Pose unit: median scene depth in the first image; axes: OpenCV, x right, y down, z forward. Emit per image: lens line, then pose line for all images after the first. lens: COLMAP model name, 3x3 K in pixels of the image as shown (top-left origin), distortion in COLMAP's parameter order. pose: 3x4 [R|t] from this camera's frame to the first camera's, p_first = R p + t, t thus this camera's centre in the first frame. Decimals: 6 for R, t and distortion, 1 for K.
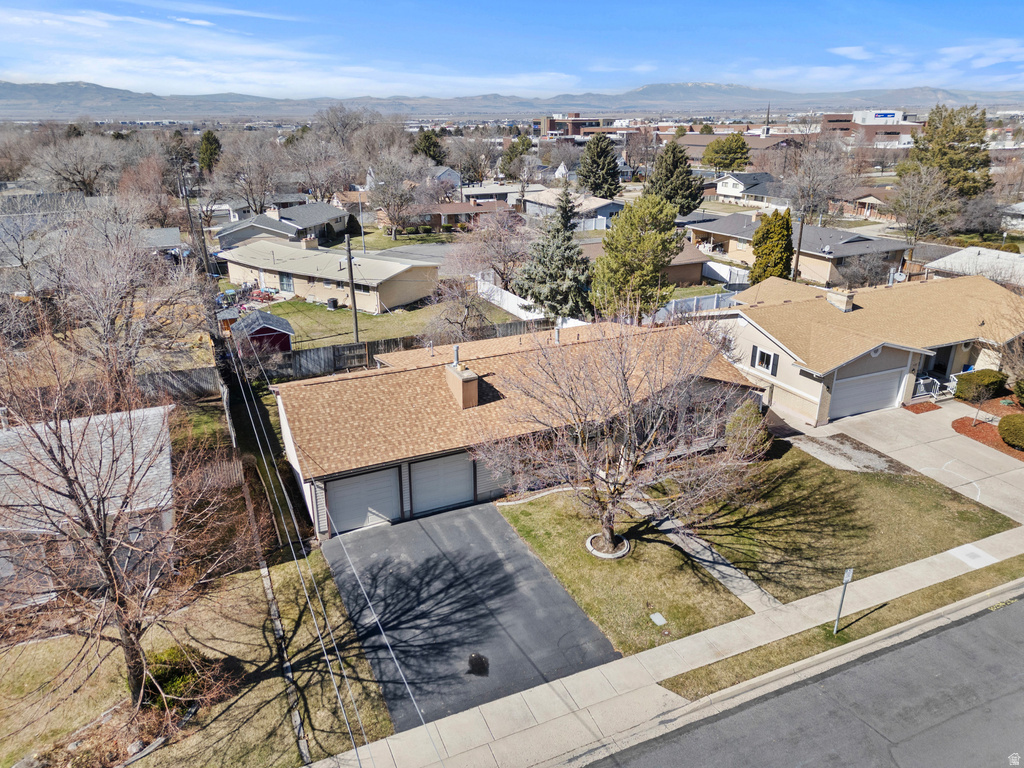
lens RADIAL K [[730.1, 0, 514.2], [0, 730.1, 346.2], [0, 0, 1]] dist [0.077636, -0.078724]
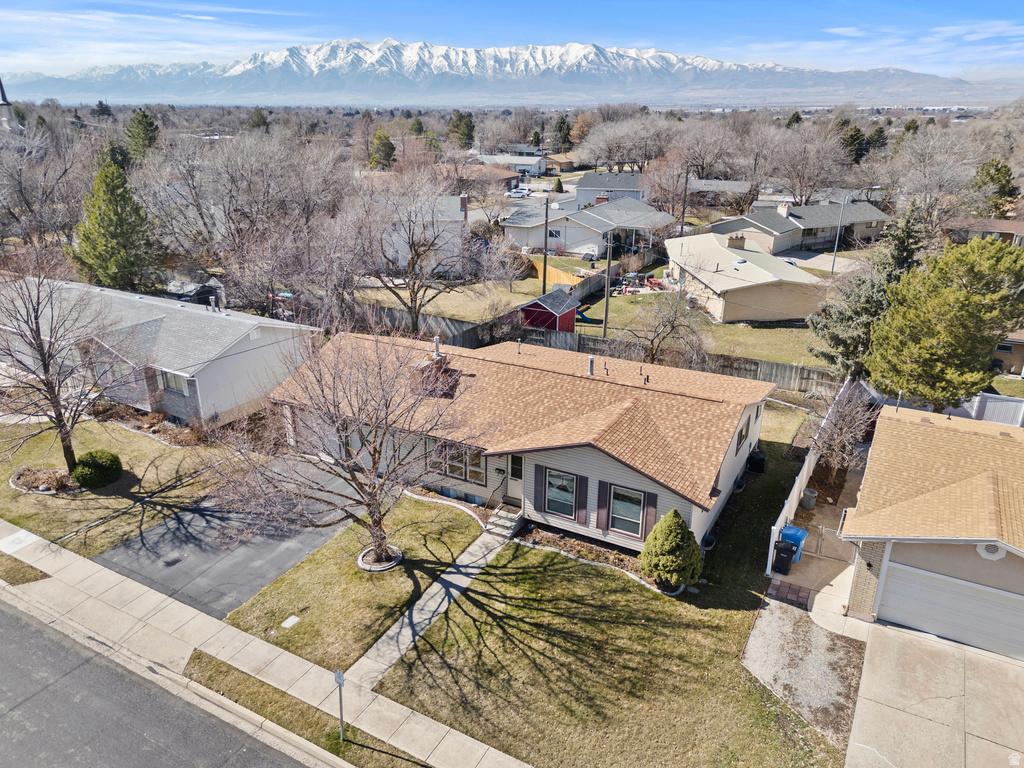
lens RADIAL K [[721.0, 0, 512.0], [0, 721.0, 384.0], [0, 0, 1]] dist [0.087154, -0.071657]
pose [[0.595673, 0.293389, -0.747727, 0.988793], [-0.244156, 0.952992, 0.179424, -0.188892], [0.765220, 0.075684, 0.639305, 0.539427]]
